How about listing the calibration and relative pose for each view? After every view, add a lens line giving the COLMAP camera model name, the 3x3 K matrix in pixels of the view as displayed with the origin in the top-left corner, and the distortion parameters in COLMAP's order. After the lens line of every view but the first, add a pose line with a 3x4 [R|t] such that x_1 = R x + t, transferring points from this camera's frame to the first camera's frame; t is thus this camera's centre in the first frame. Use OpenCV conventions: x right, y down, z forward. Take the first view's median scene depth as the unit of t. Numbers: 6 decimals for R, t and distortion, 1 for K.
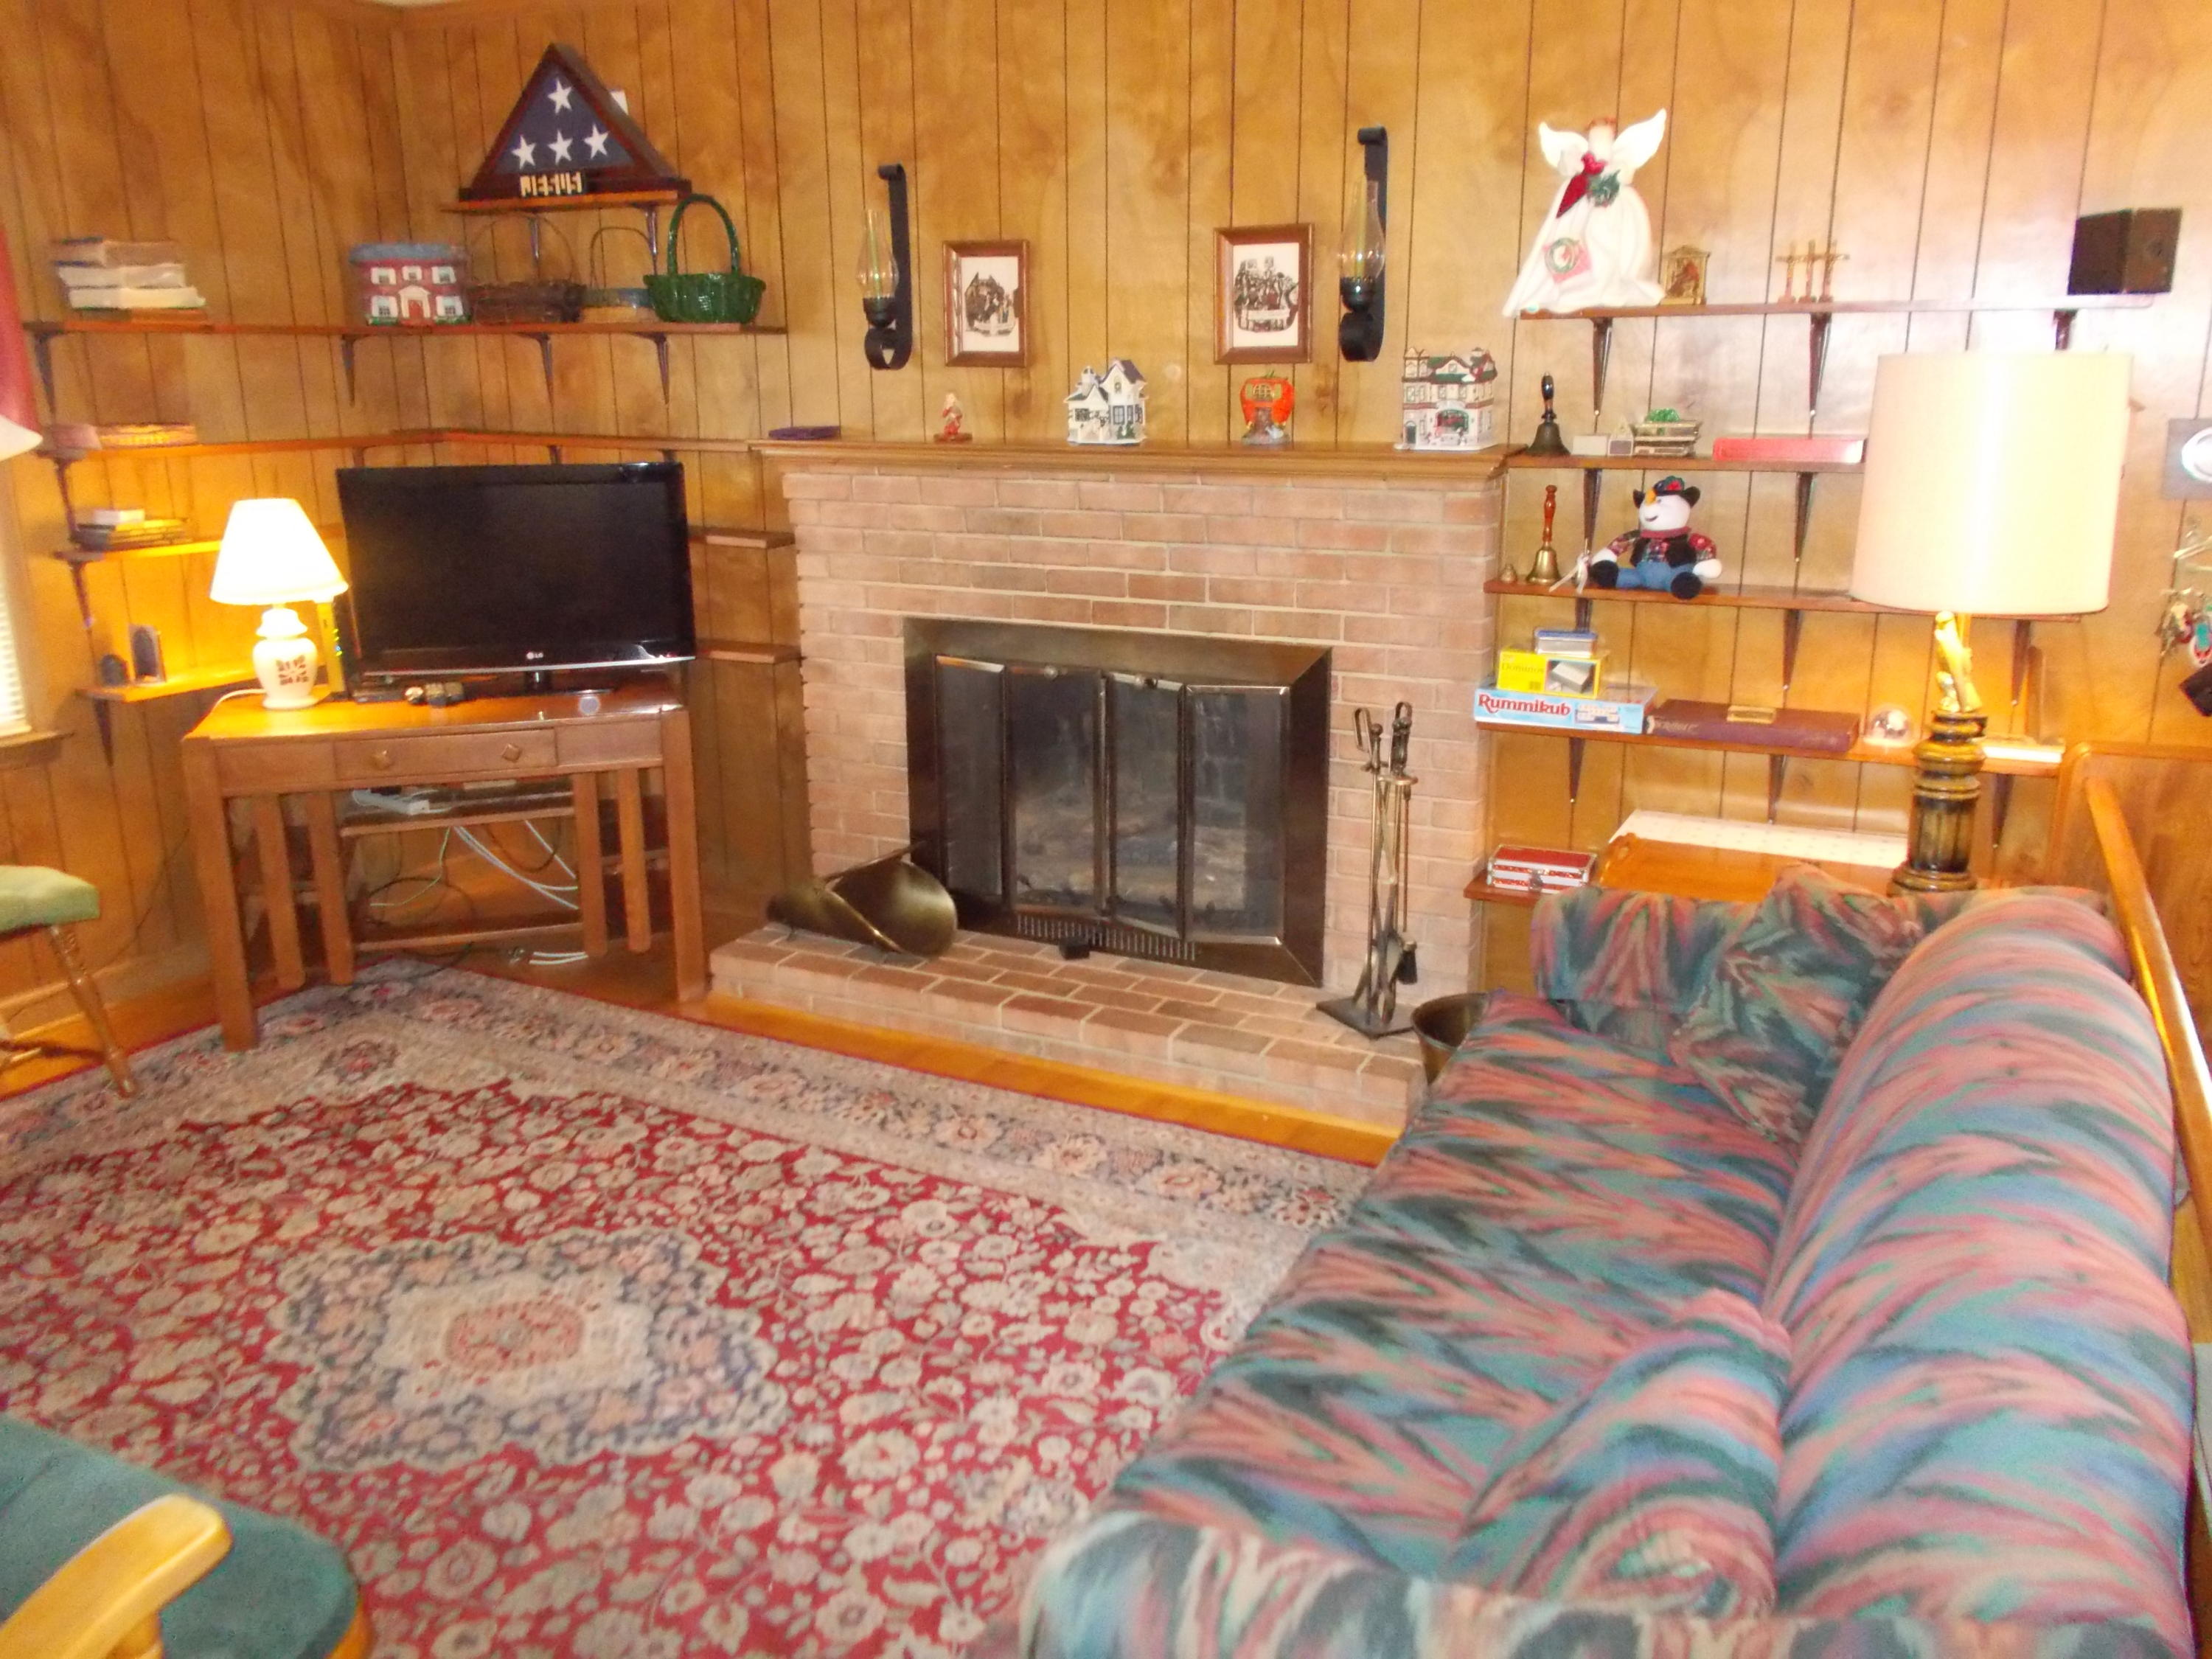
lens RADIAL K [[1704.4, 0, 1106.0], [0, 1704.4, 829.5], [0, 0, 1]] dist [-0.004262, -0.005593]
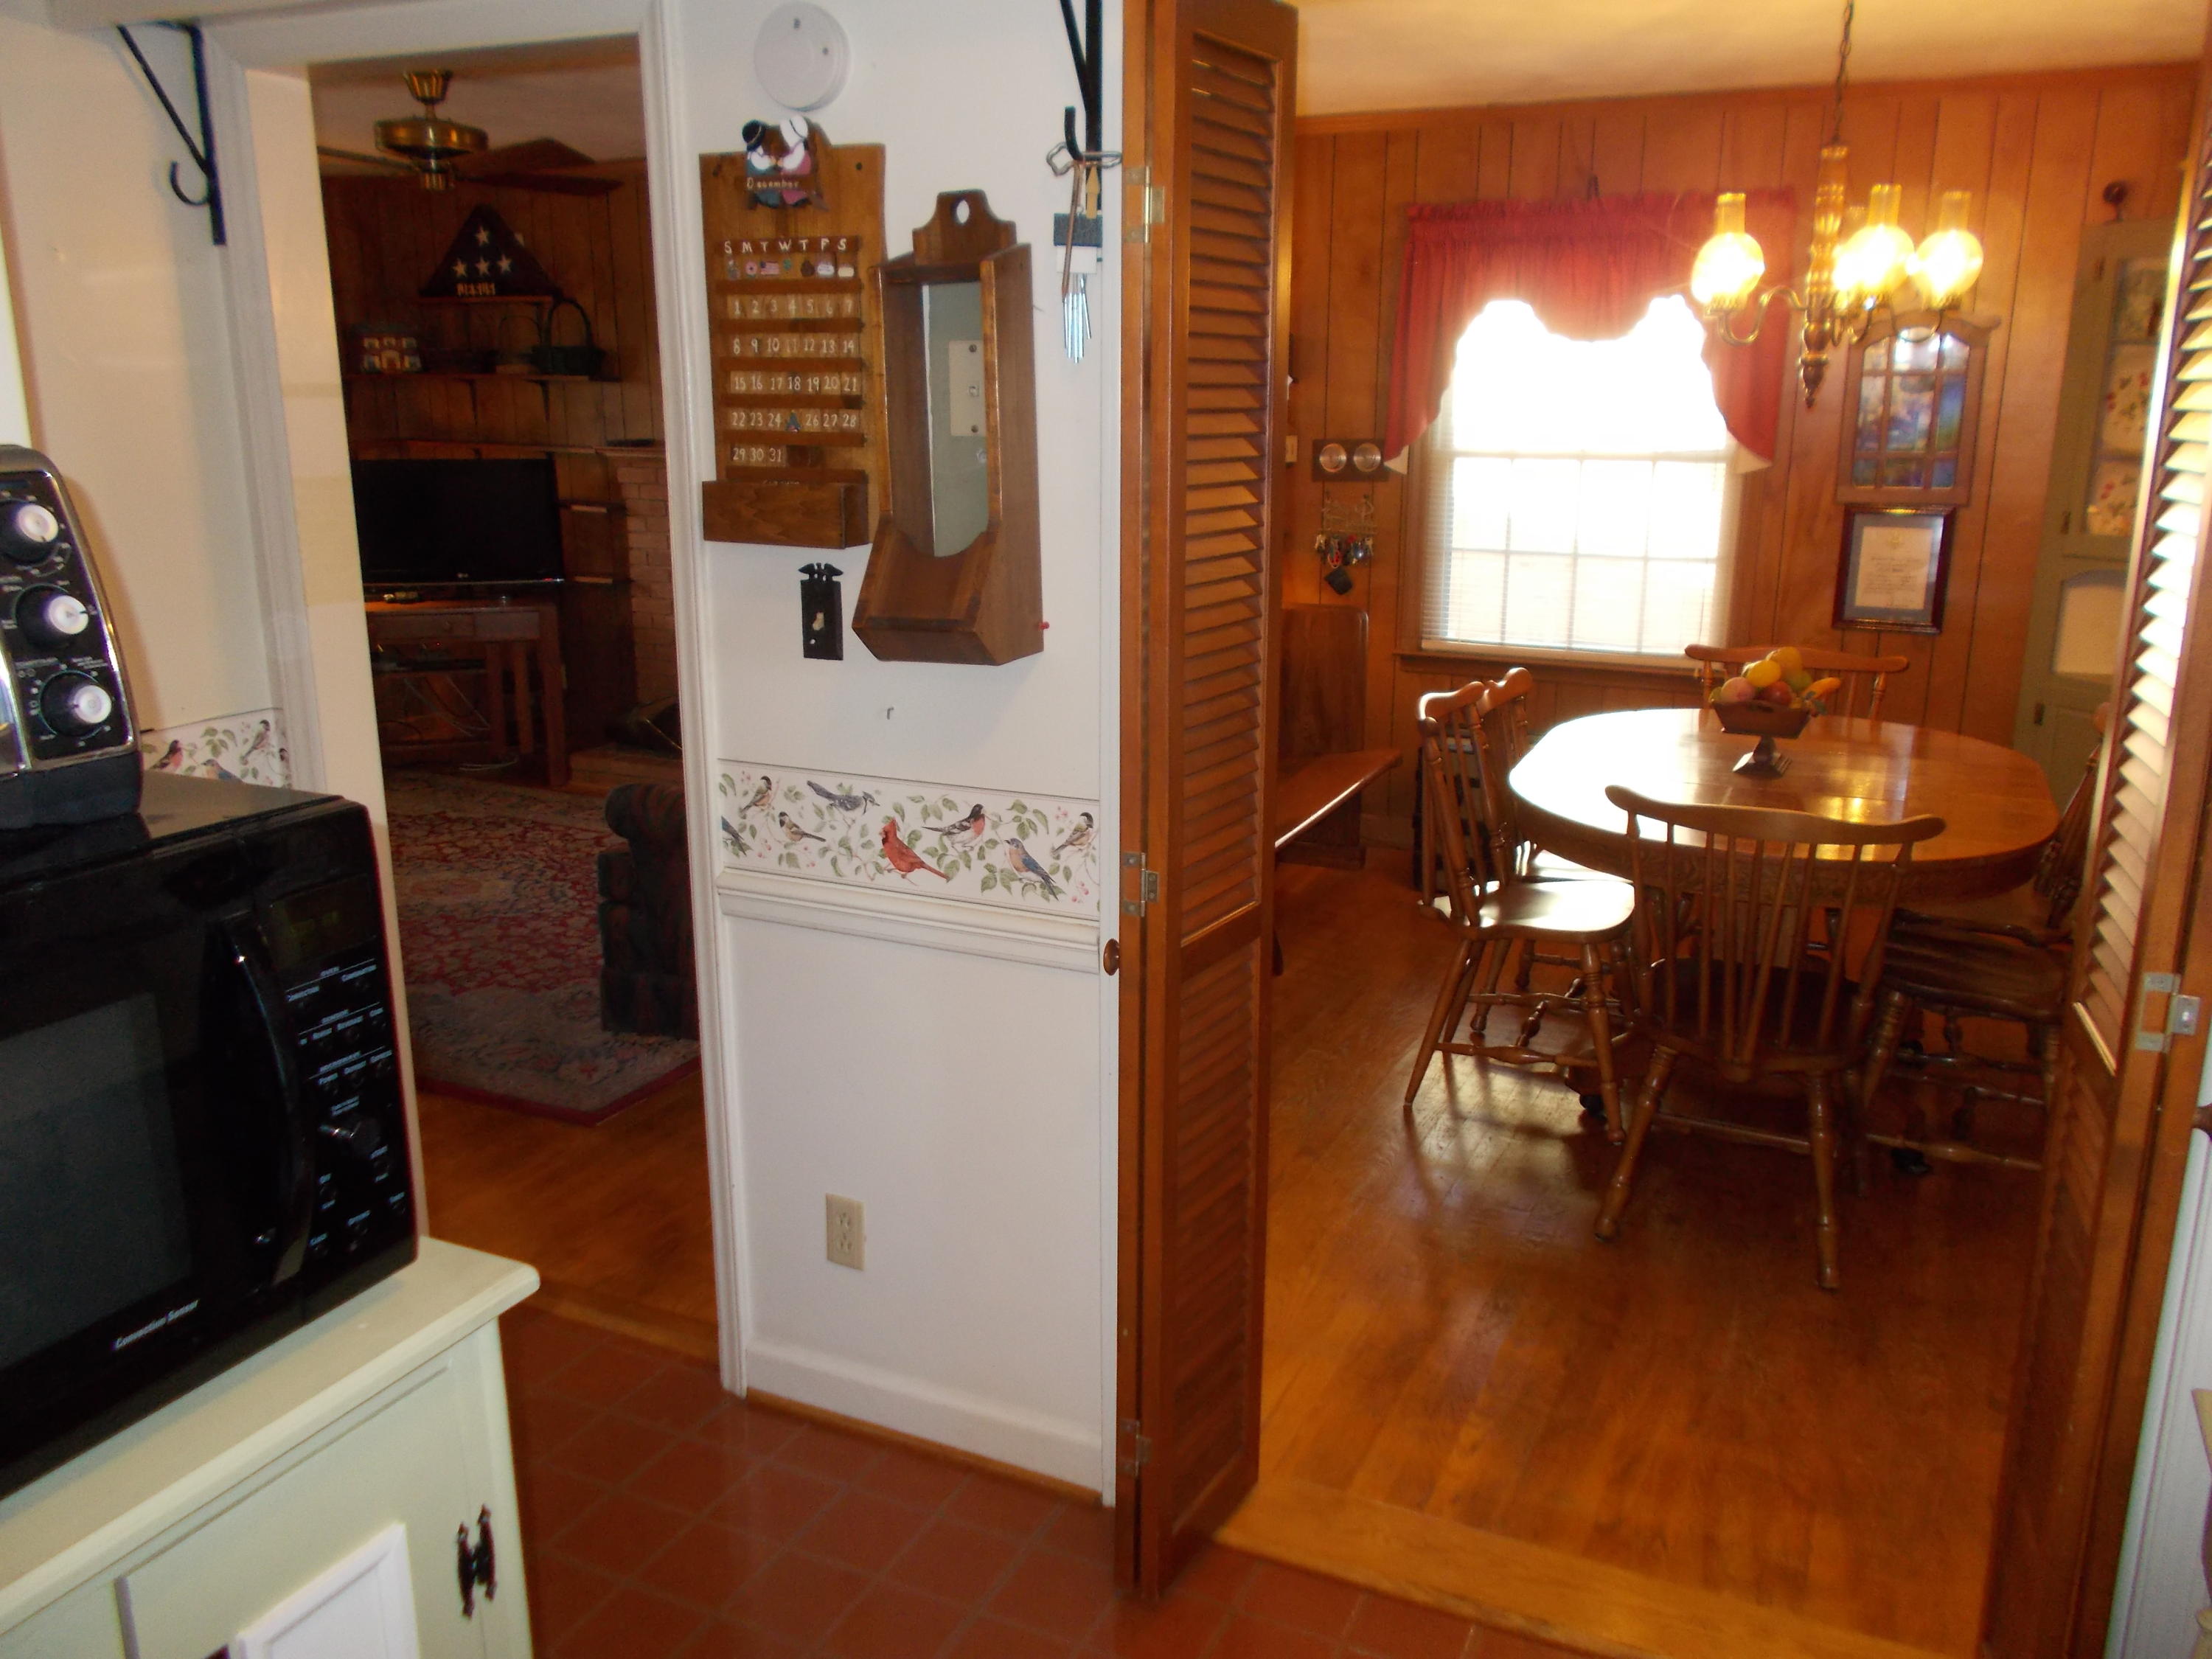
lens RADIAL K [[1704.4, 0, 1106.0], [0, 1704.4, 829.5], [0, 0, 1]] dist [-0.004262, -0.005593]
pose [[0.999493, 0.004252, 0.031569, 0.287113], [-0.003780, 0.999881, -0.014982, 0.202858], [-0.031629, 0.014855, 0.999389, -0.809169]]
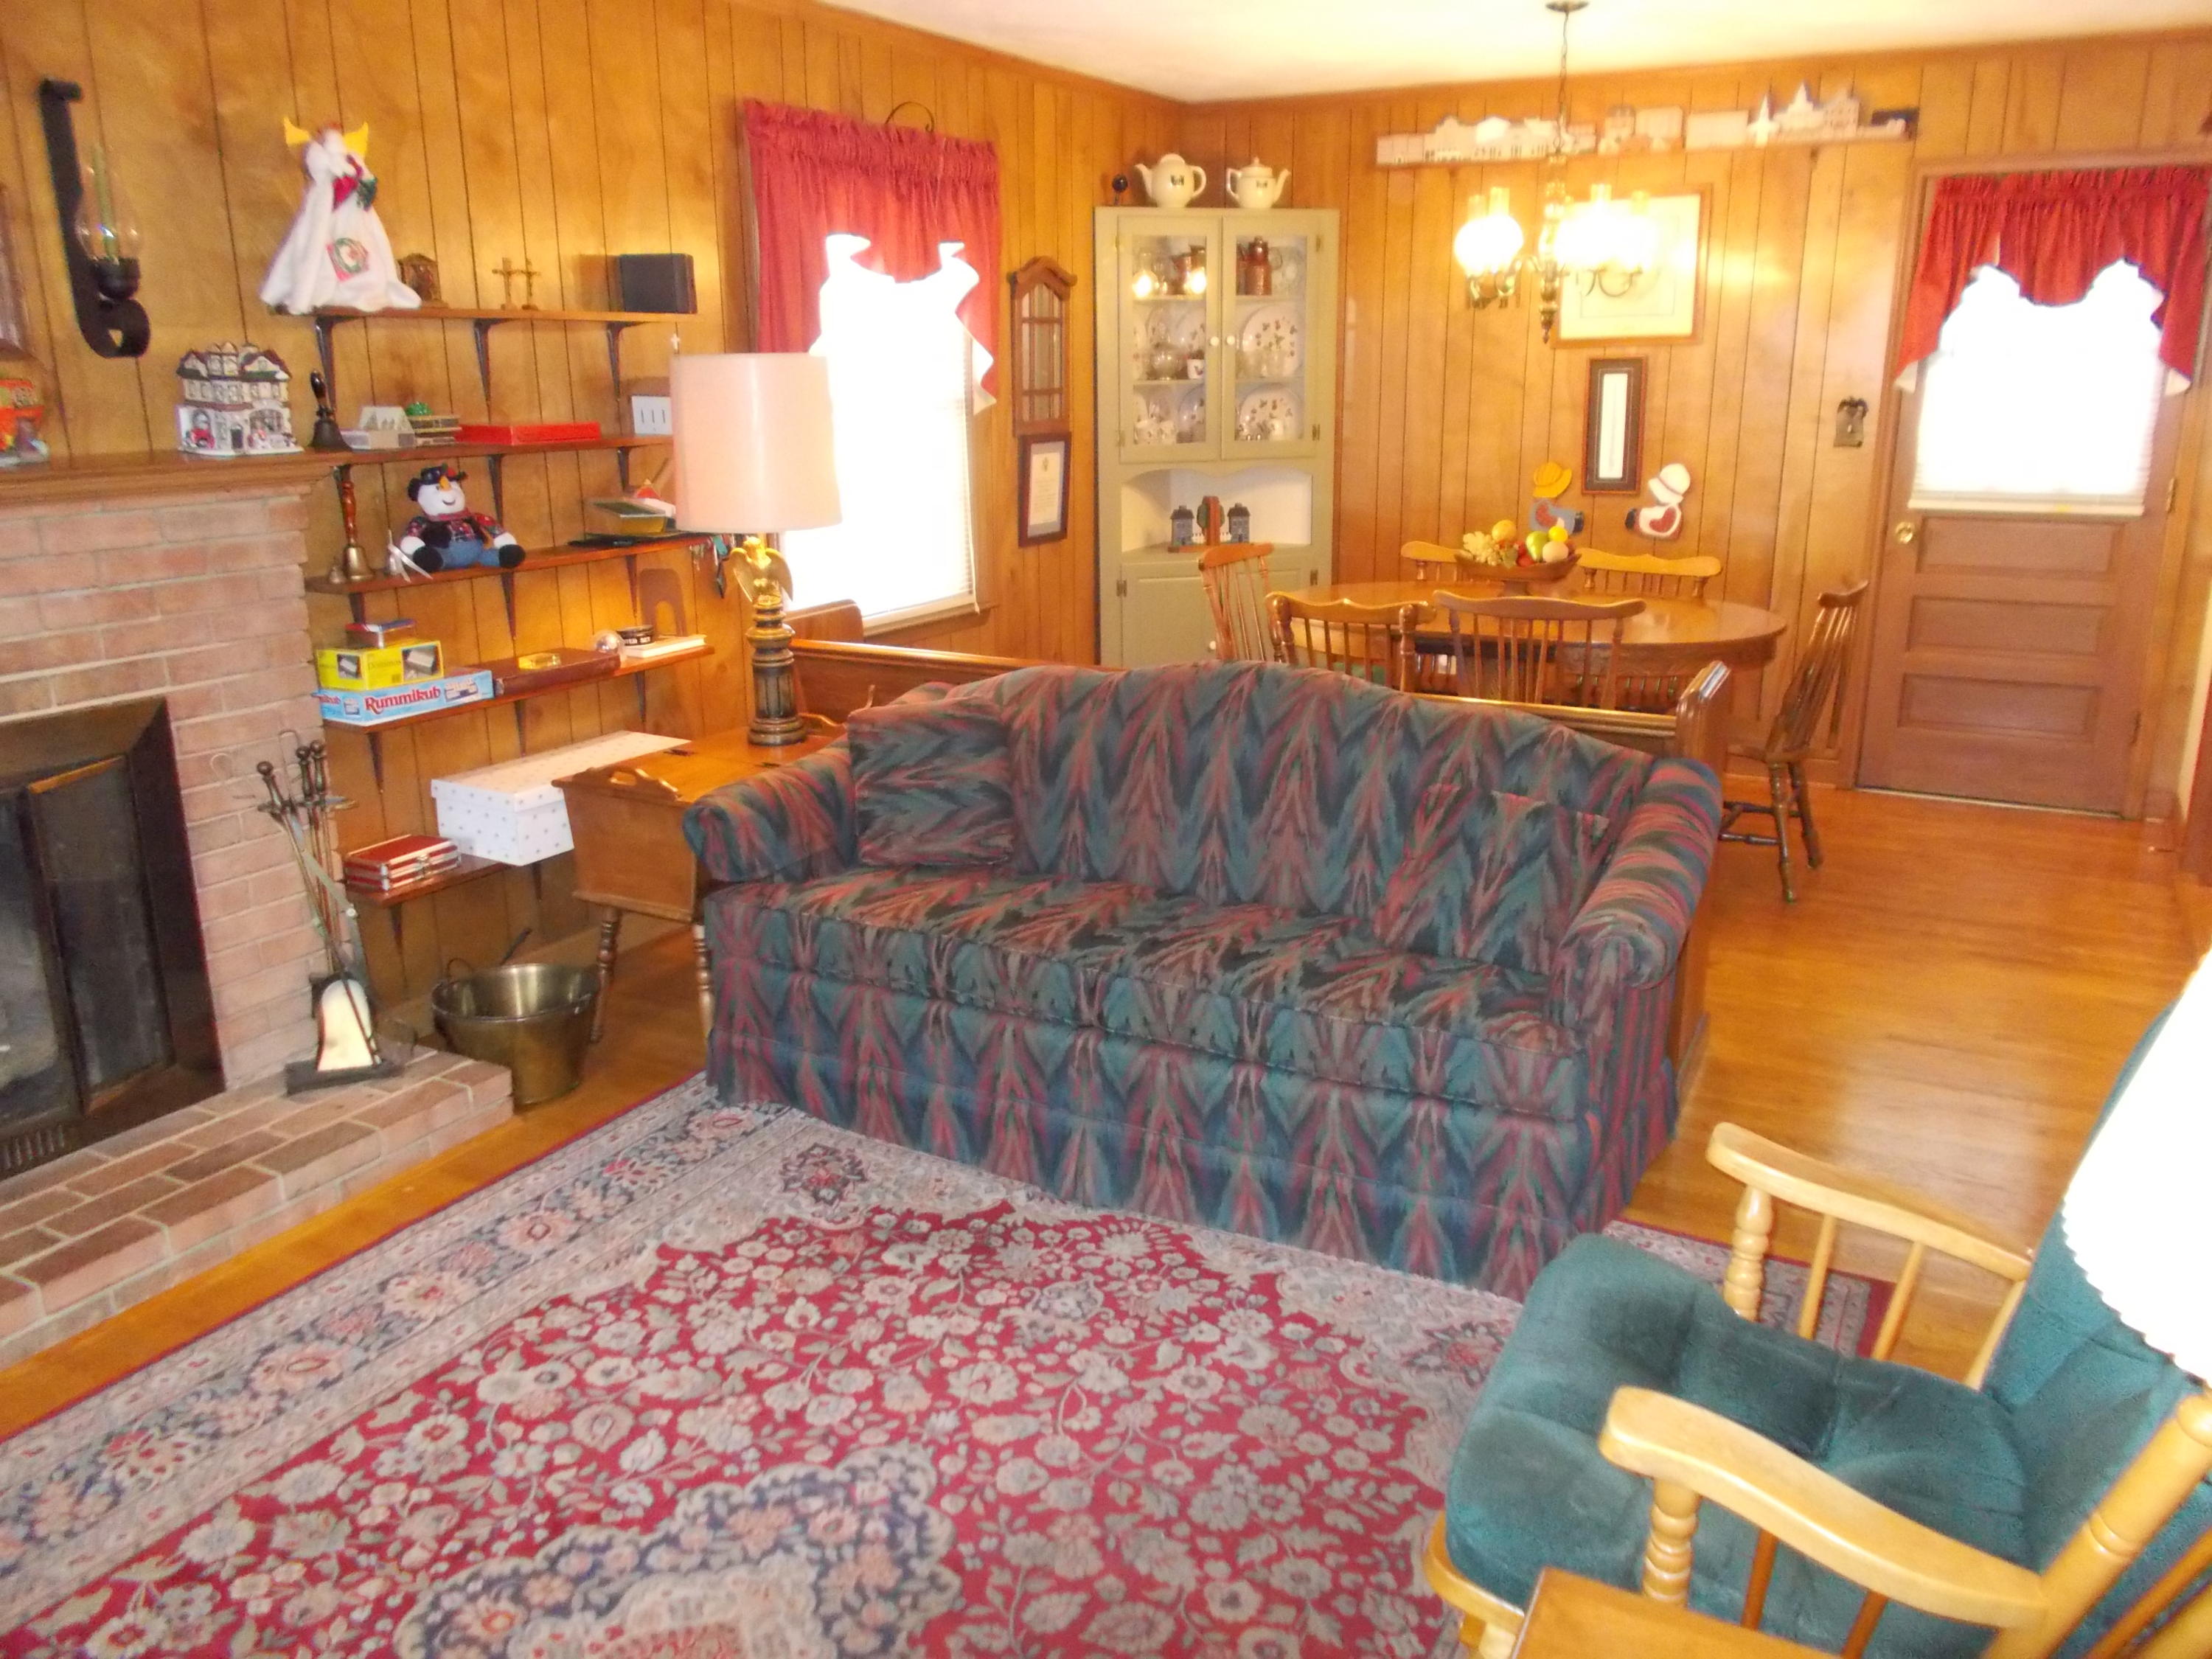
lens RADIAL K [[1700.5, 0, 1150.5], [0, 1700.5, 830.6], [0, 0, 1]] dist [0.004002, 0.000331]
pose [[0.004700, -0.264616, 0.964343, -0.753413], [0.265510, 0.930070, 0.253917, -0.139024], [-0.964097, 0.254849, 0.074629, 0.516518]]
